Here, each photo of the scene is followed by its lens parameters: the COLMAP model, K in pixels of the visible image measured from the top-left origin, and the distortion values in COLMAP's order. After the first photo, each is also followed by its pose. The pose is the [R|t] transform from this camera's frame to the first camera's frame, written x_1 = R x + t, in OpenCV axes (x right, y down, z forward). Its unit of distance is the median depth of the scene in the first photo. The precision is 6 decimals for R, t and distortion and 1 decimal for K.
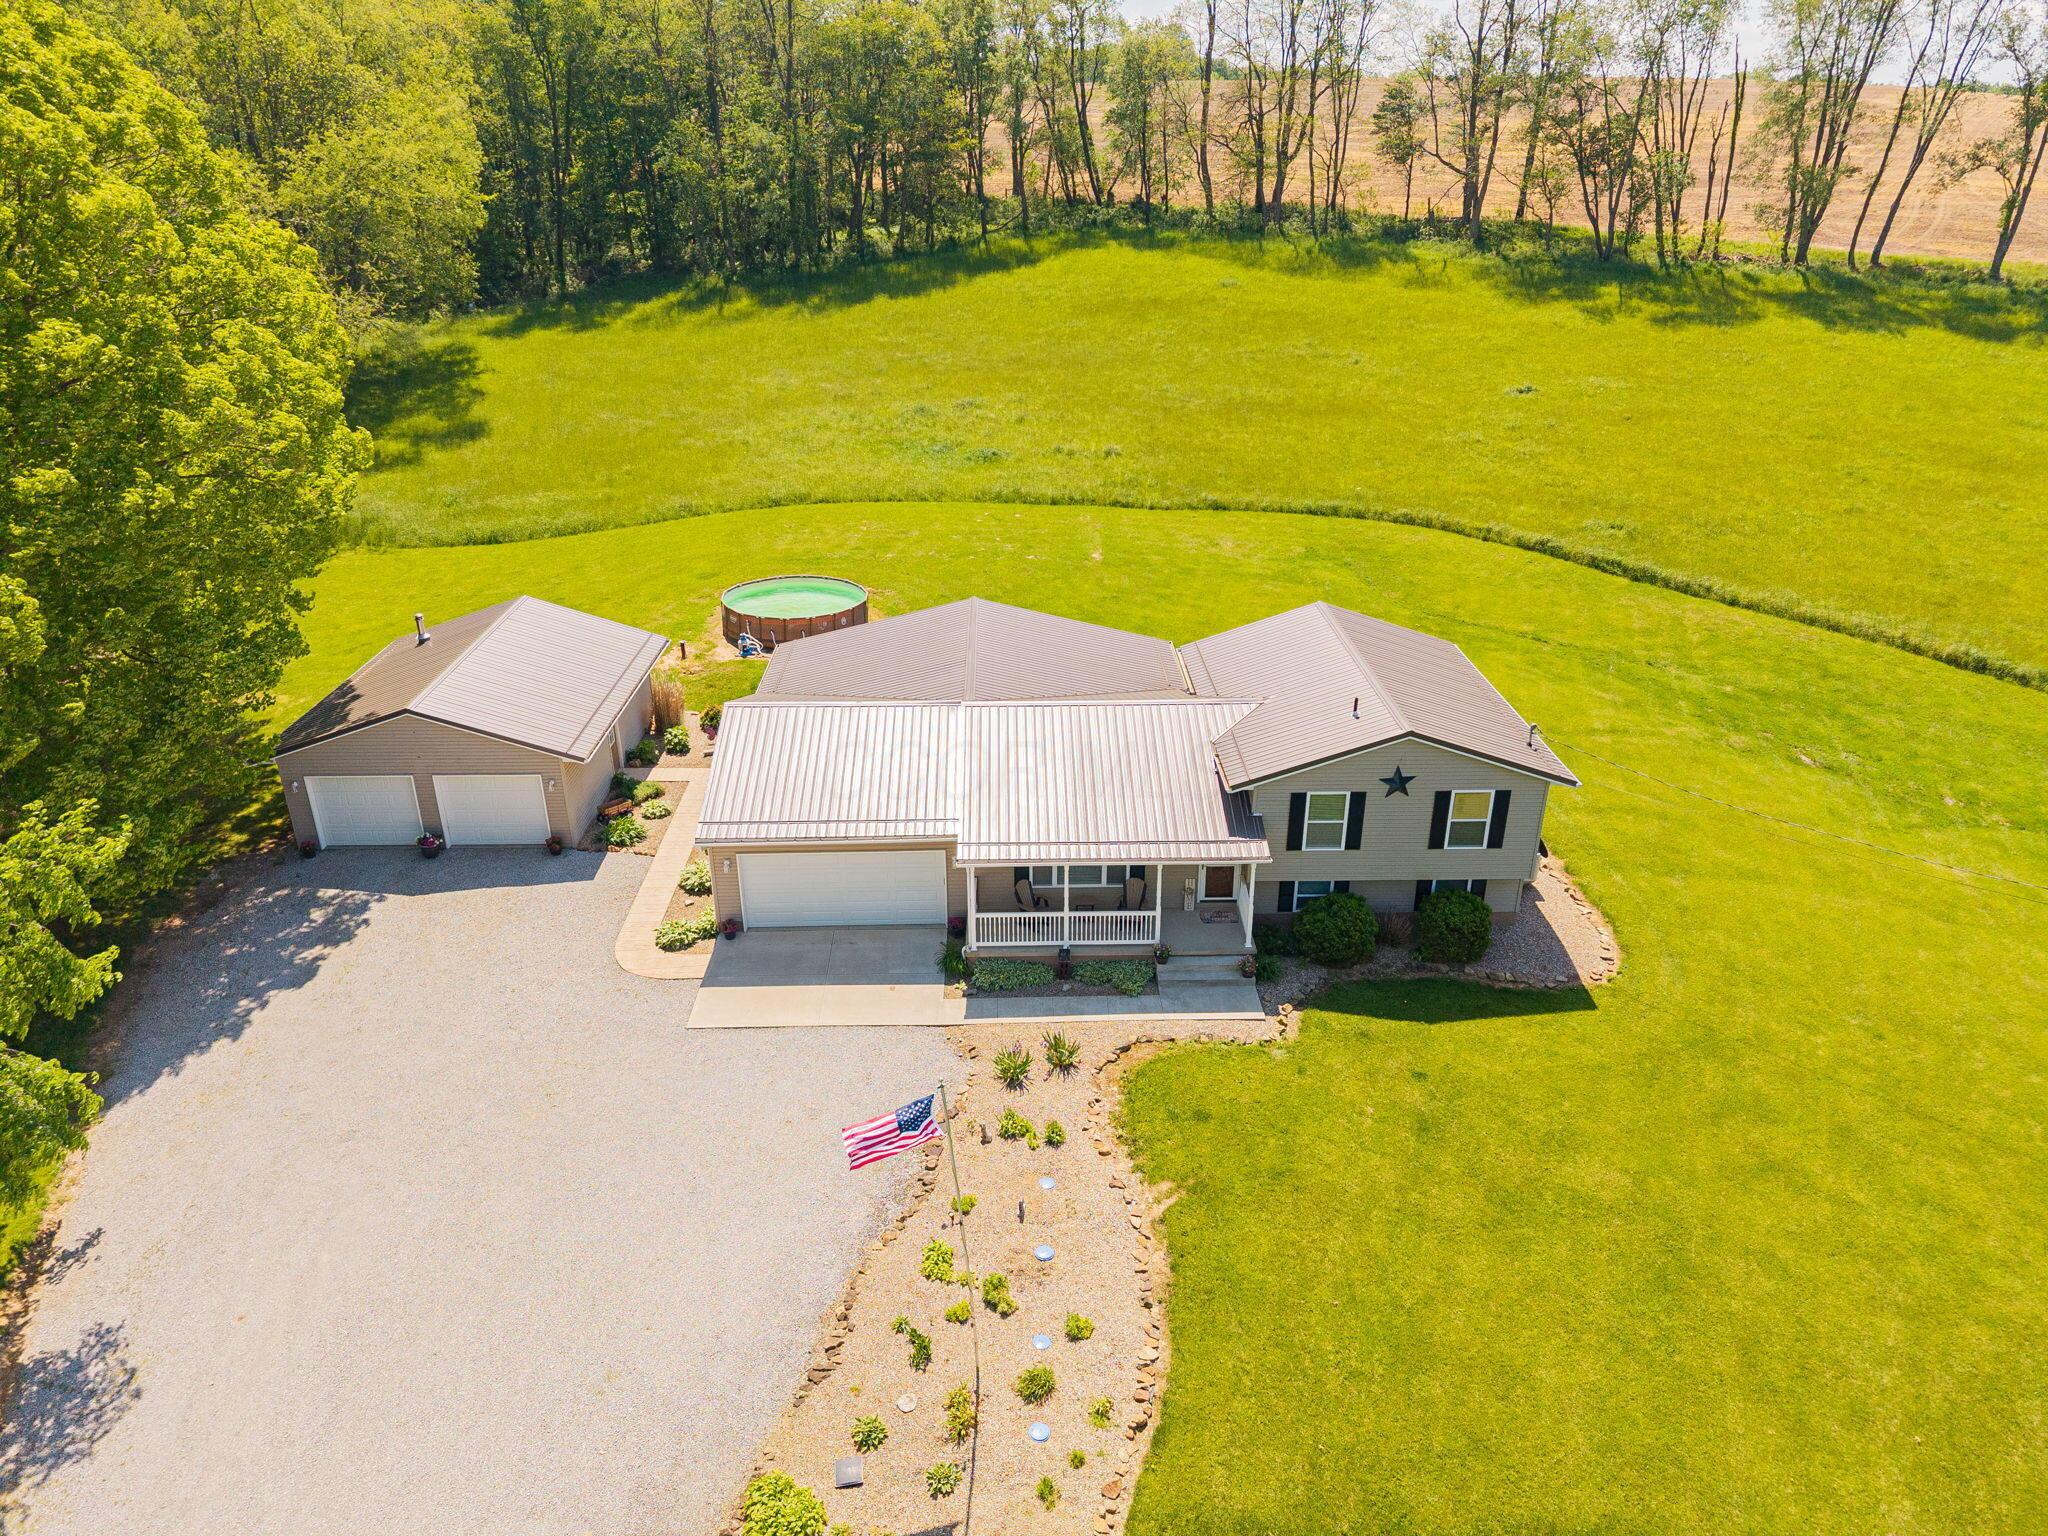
lens RADIAL K [[1362.0, 0, 1032.6], [0, 1362.0, 769.1], [0, 0, 1]] dist [0.040030, -0.042329]
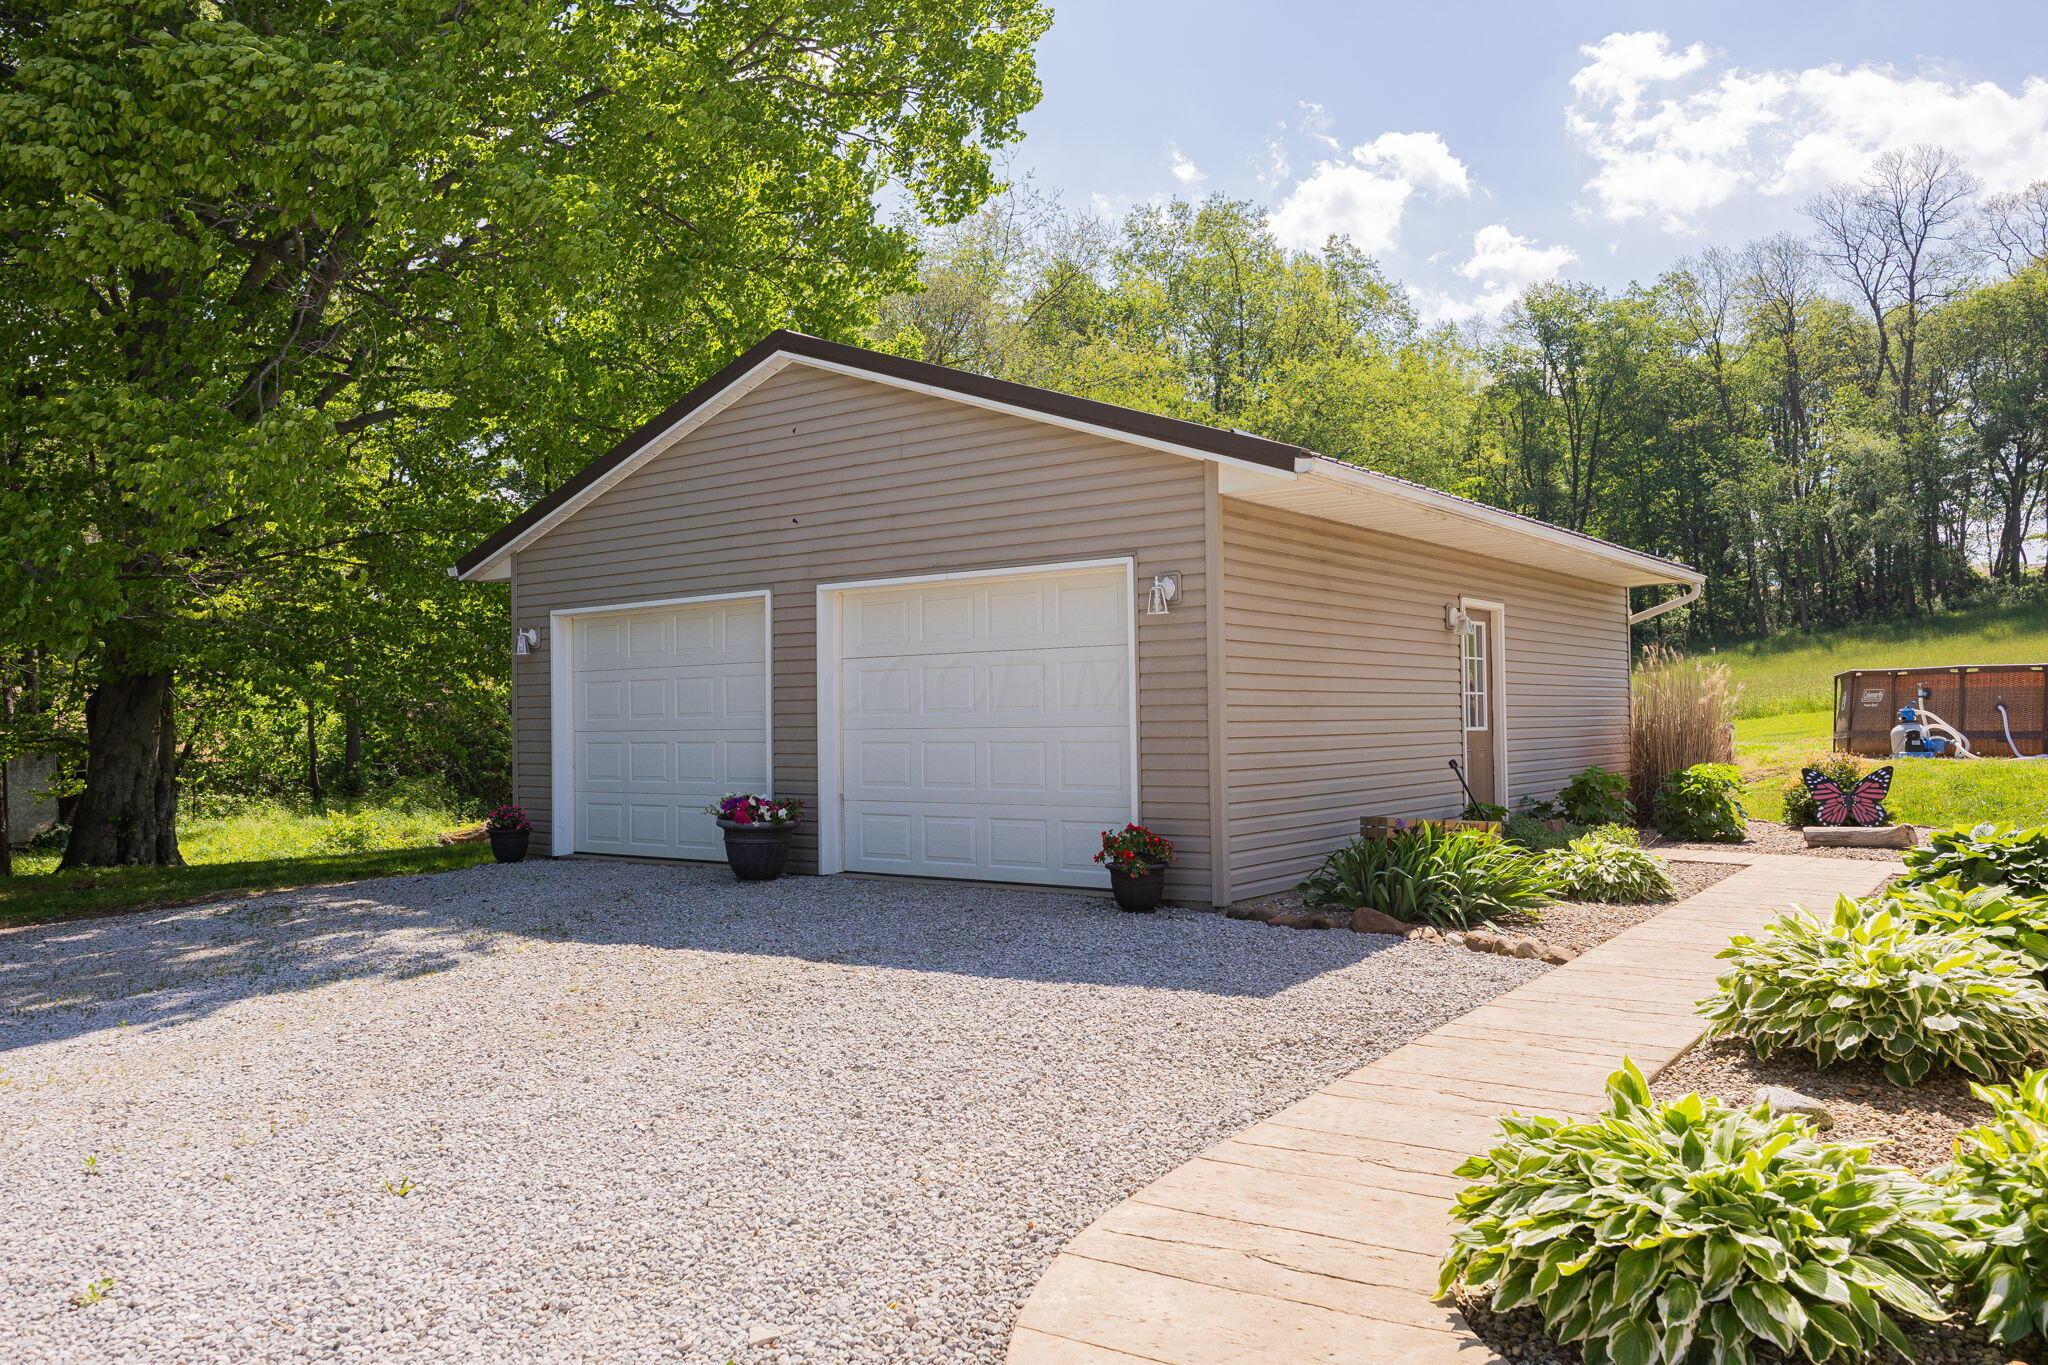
lens RADIAL K [[1474.8, 0, 1009.8], [0, 1474.8, 678.6], [0, 0, 1]] dist [-0.005250, -0.008440]
pose [[0.780173, -0.028655, -0.624907, -0.211596], [-0.249919, 0.901489, -0.353352, 0.120533], [0.573472, 0.431852, 0.696156, 0.808767]]
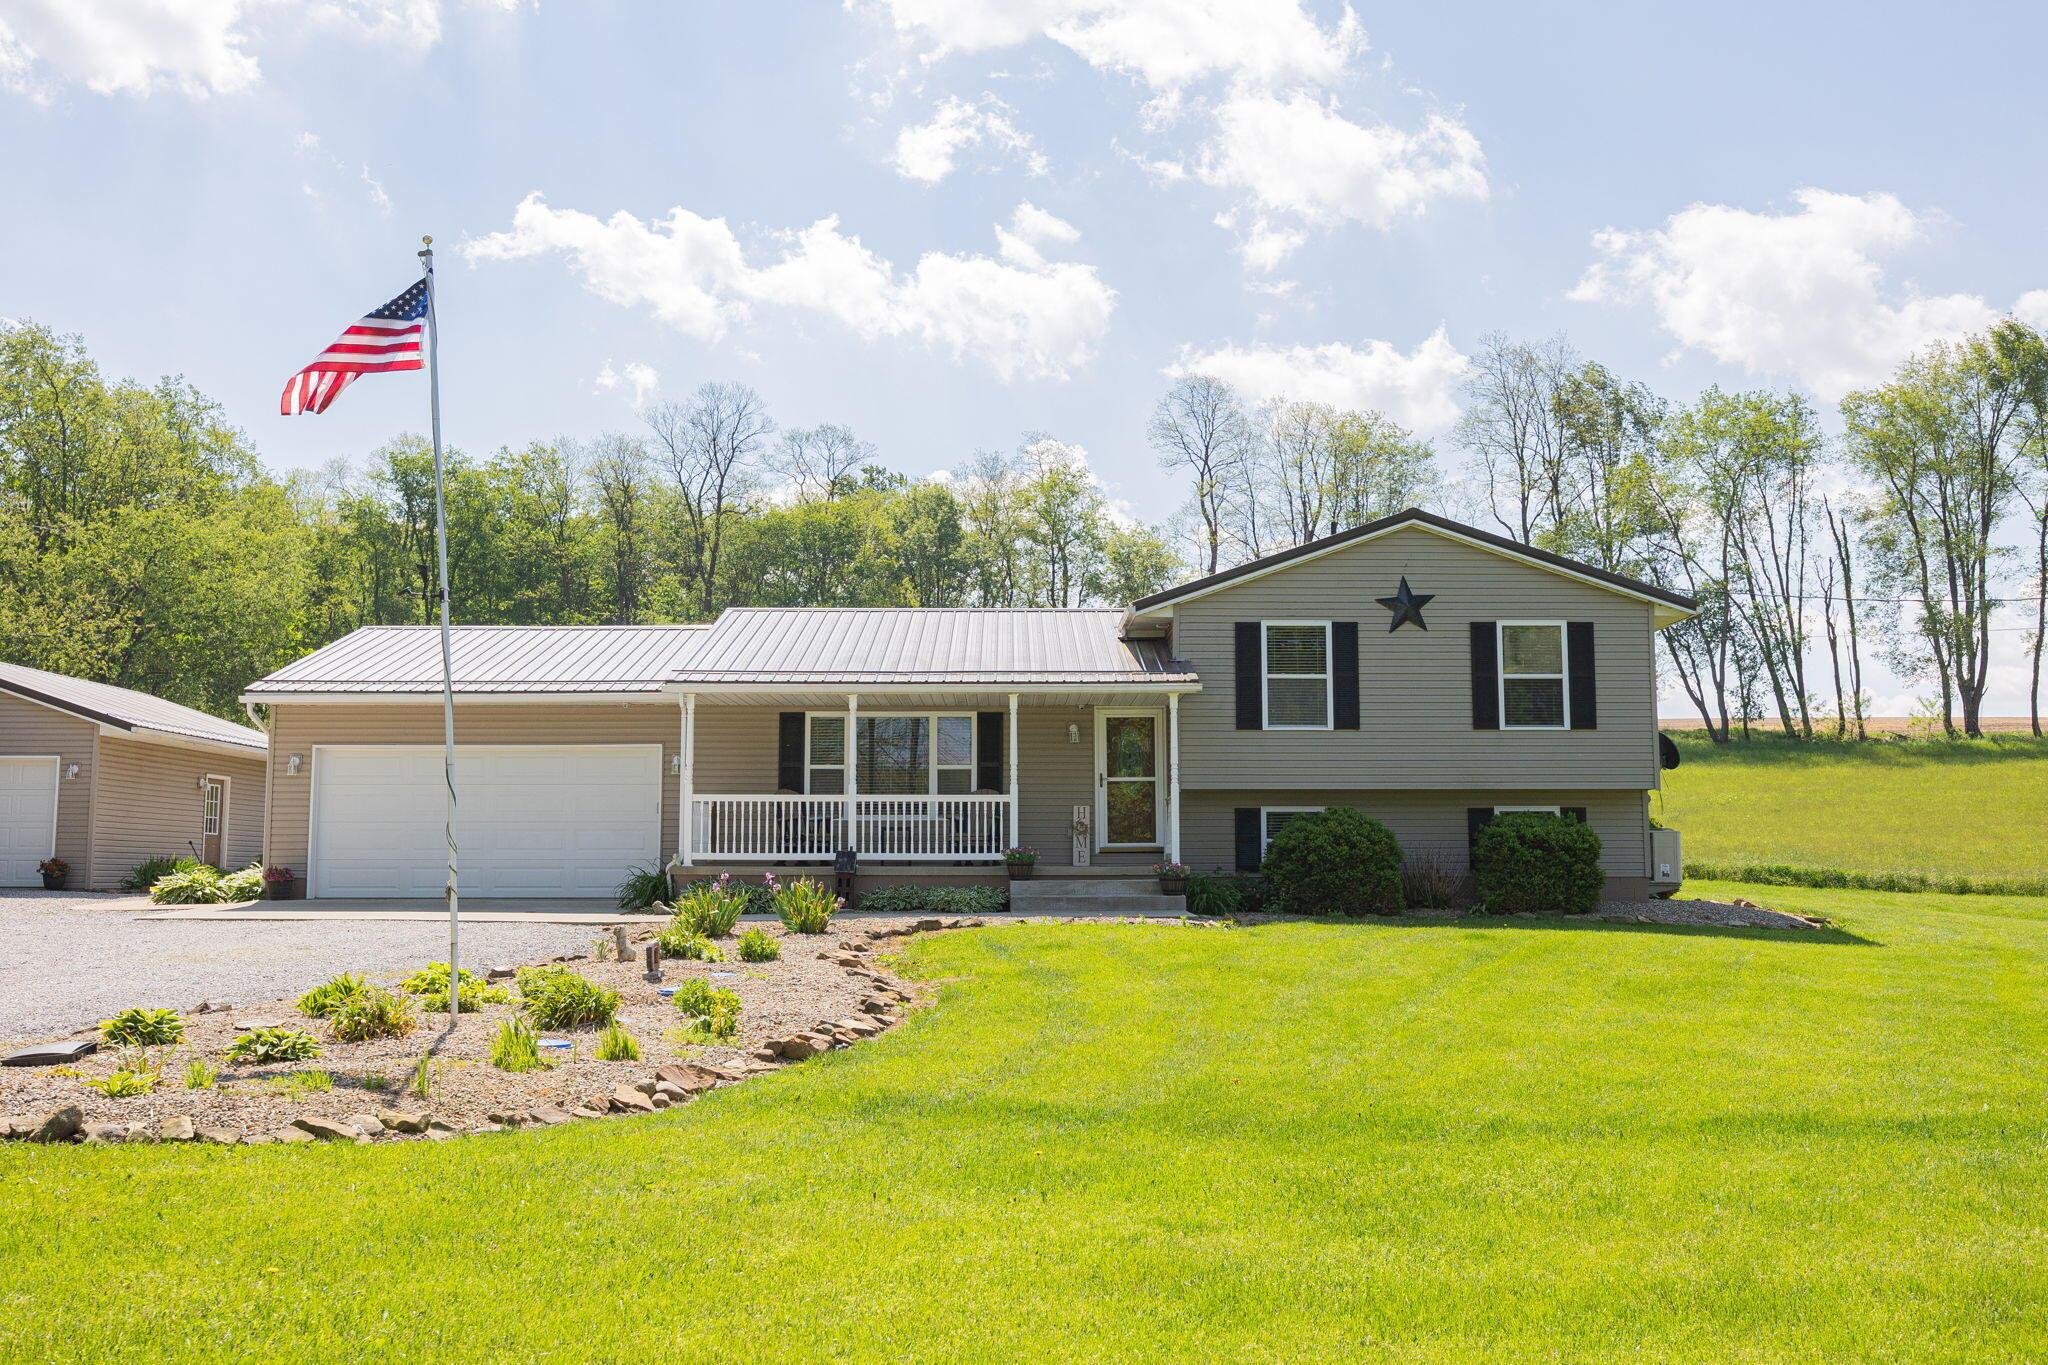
lens RADIAL K [[1806.0, 0, 1021.2], [0, 1806.0, 669.4], [0, 0, 1]] dist [-0.008440, 0.007186]
pose [[0.999894, 0.000393, -0.014552, 0.092199], [-0.007942, 0.852523, -0.522630, 0.395198], [0.012200, 0.522690, 0.852436, 0.279448]]
